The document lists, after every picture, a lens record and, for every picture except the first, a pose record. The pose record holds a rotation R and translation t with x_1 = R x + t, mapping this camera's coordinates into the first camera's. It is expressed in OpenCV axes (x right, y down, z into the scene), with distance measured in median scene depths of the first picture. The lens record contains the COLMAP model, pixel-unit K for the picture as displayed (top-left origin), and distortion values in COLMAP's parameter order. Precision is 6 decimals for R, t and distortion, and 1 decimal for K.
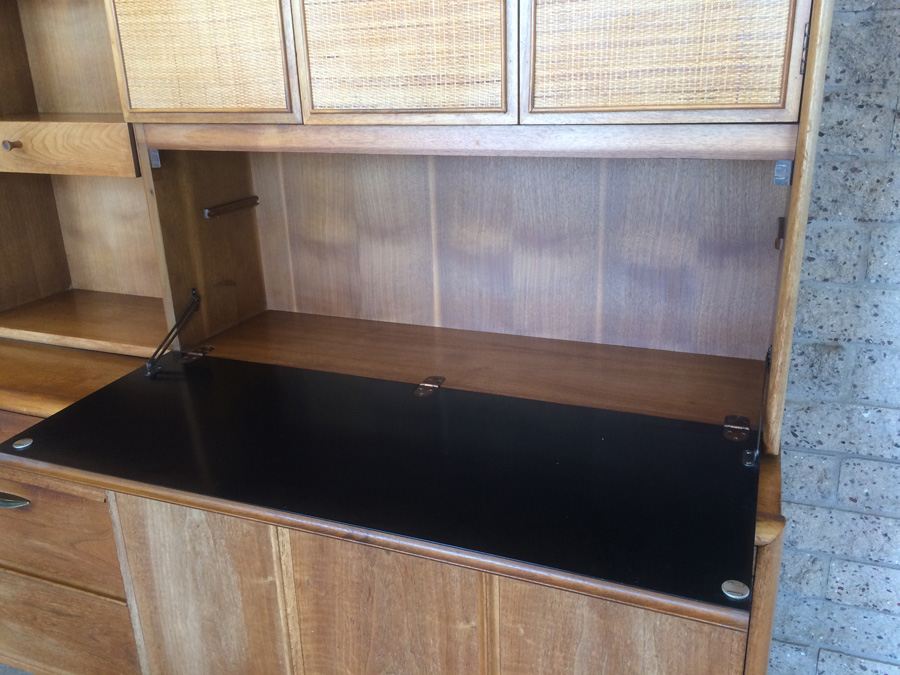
lens RADIAL K [[765.5, 0, 453.2], [0, 765.5, 336.2], [0, 0, 1]] dist [0.082513, -0.111672]
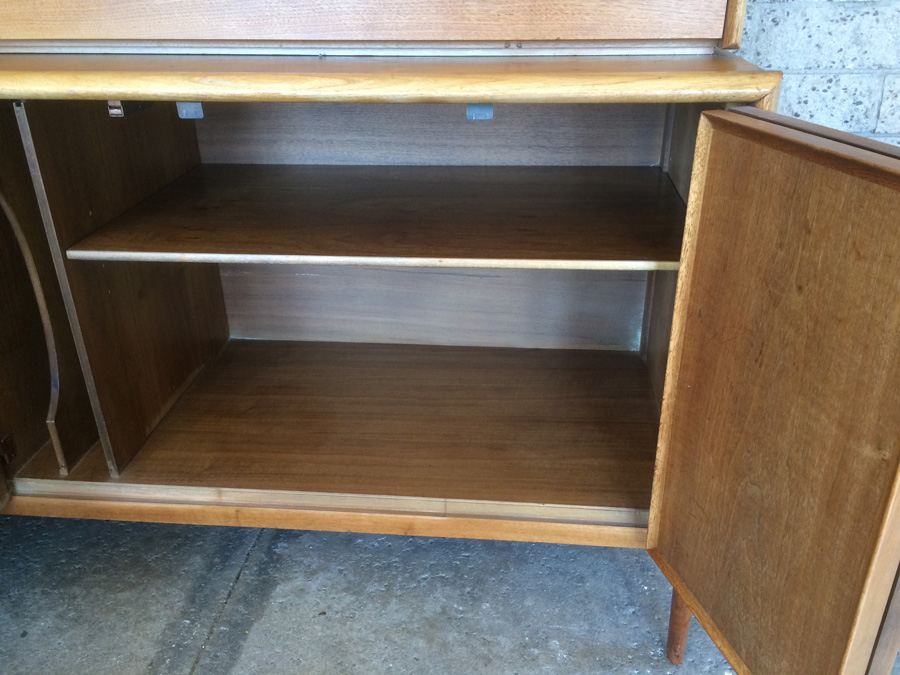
lens RADIAL K [[765.5, 0, 448.9], [0, 765.5, 334.2], [0, 0, 1]] dist [0.082513, -0.111672]
pose [[0.962531, -0.104228, 0.250341, -0.138206], [0.076073, 0.989898, 0.119644, 0.277295], [-0.260282, -0.096117, 0.960737, 0.144368]]
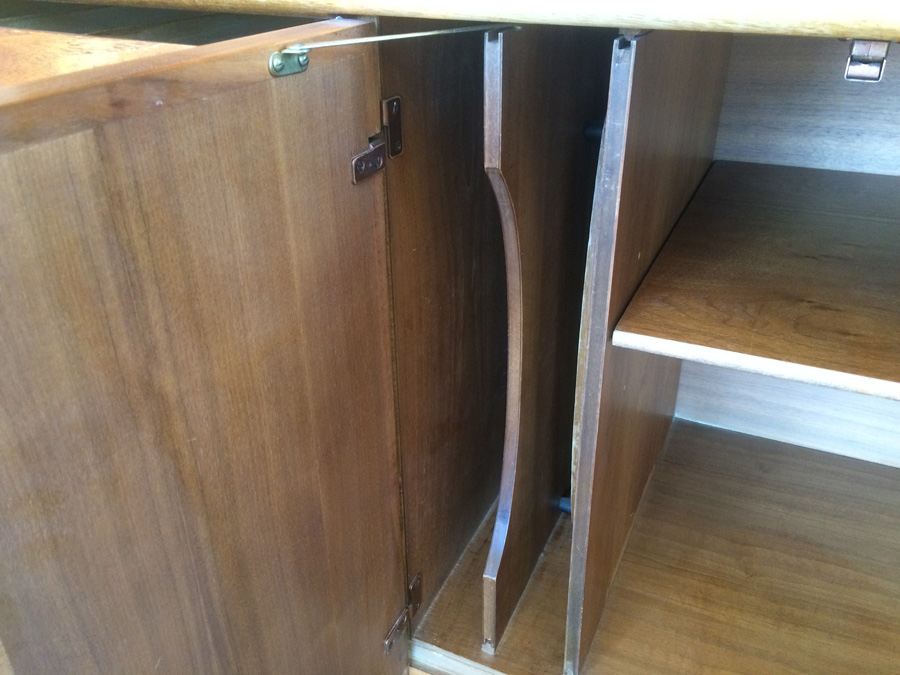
lens RADIAL K [[765.5, 0, 448.9], [0, 765.5, 330.4], [0, 0, 1]] dist [0.082513, -0.111672]
pose [[0.997527, 0.049165, -0.050226, -0.371555], [-0.041414, 0.988544, 0.145142, 0.202286], [0.056787, -0.142703, 0.988135, 0.593379]]
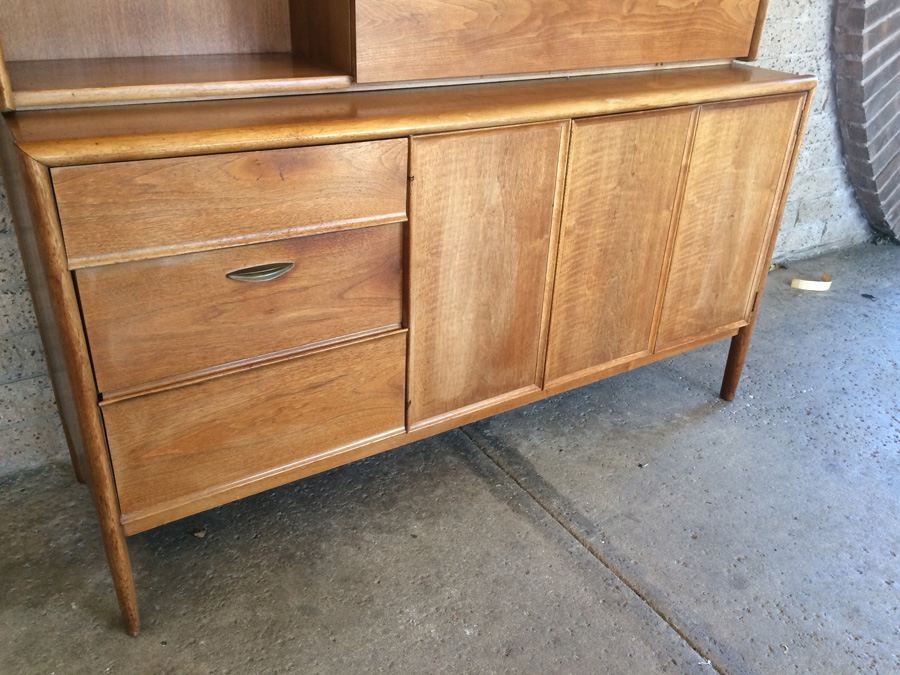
lens RADIAL K [[765.5, 0, 449.6], [0, 765.5, 334.8], [0, 0, 1]] dist [0.082513, -0.111672]
pose [[0.590288, -0.330536, 0.736414, -1.198173], [0.213342, 0.943759, 0.252594, 0.115635], [-0.778489, 0.008005, 0.627607, 0.341575]]
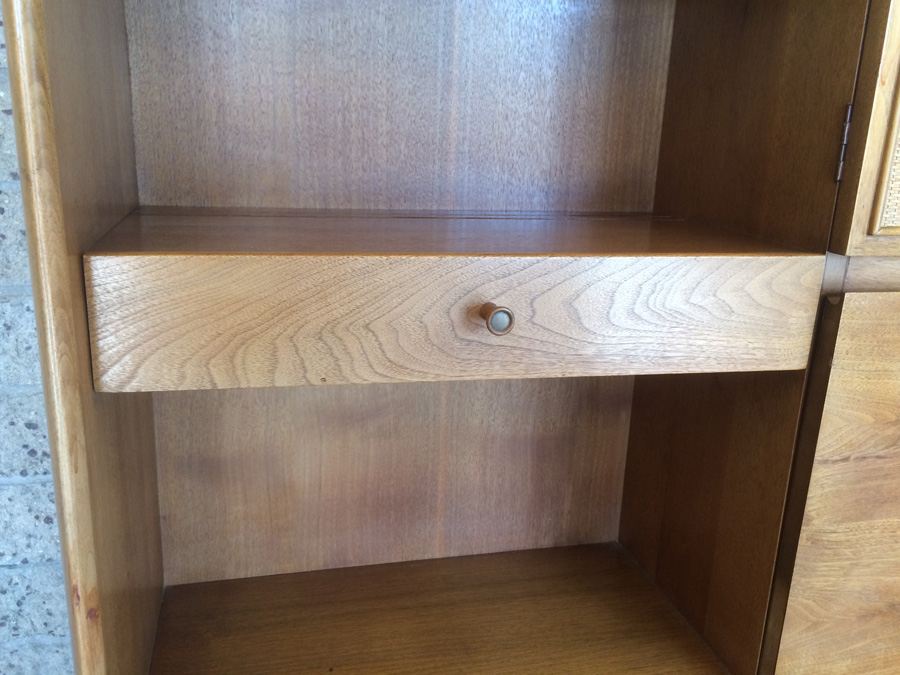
lens RADIAL K [[765.5, 0, 452.3], [0, 765.5, 339.2], [0, 0, 1]] dist [0.082513, -0.111672]
pose [[0.809065, -0.103862, 0.578469, -0.851202], [0.137149, 0.990452, -0.013989, -0.246632], [-0.571493, 0.090655, 0.815584, 0.749307]]
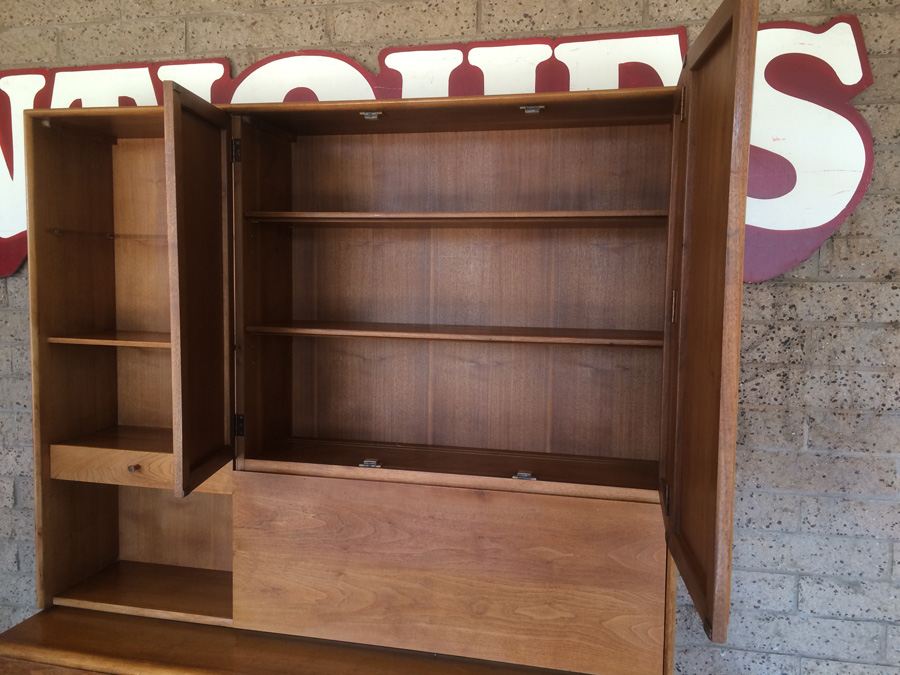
lens RADIAL K [[765.5, 0, 451.5], [0, 765.5, 338.2], [0, 0, 1]] dist [0.082513, -0.111672]
pose [[0.986761, 0.030339, 0.159318, -0.247172], [0.011203, 0.967248, -0.253584, -0.118770], [-0.161794, 0.252012, 0.954103, -0.509202]]
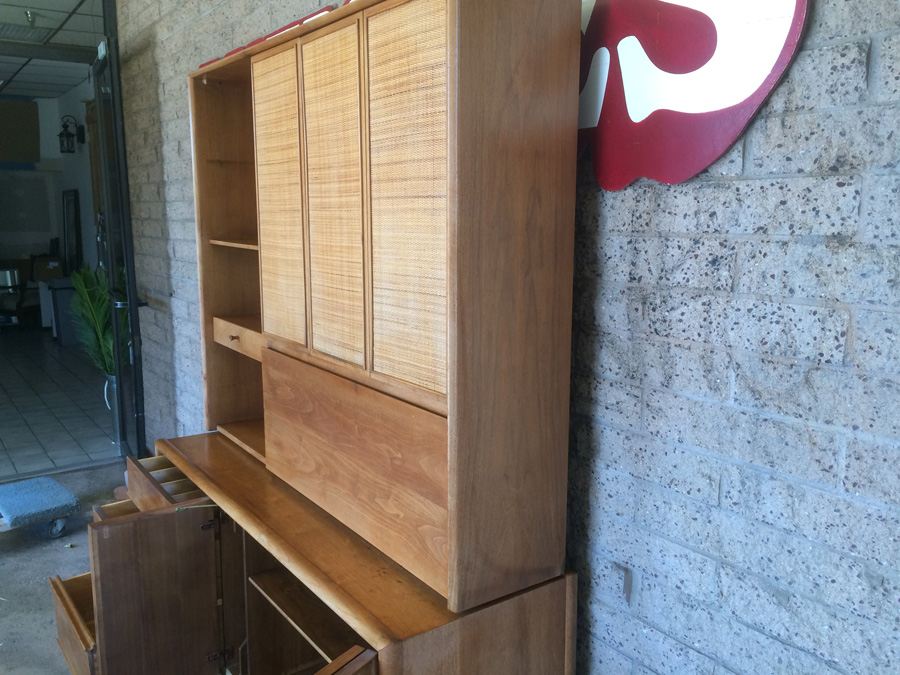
lens RADIAL K [[765.5, 0, 452.8], [0, 765.5, 337.0], [0, 0, 1]] dist [0.082513, -0.111672]
pose [[0.841102, 0.123322, -0.526630, 0.914525], [-0.208604, 0.972295, -0.105486, -0.172301], [0.499031, 0.198582, 0.843524, -0.323775]]
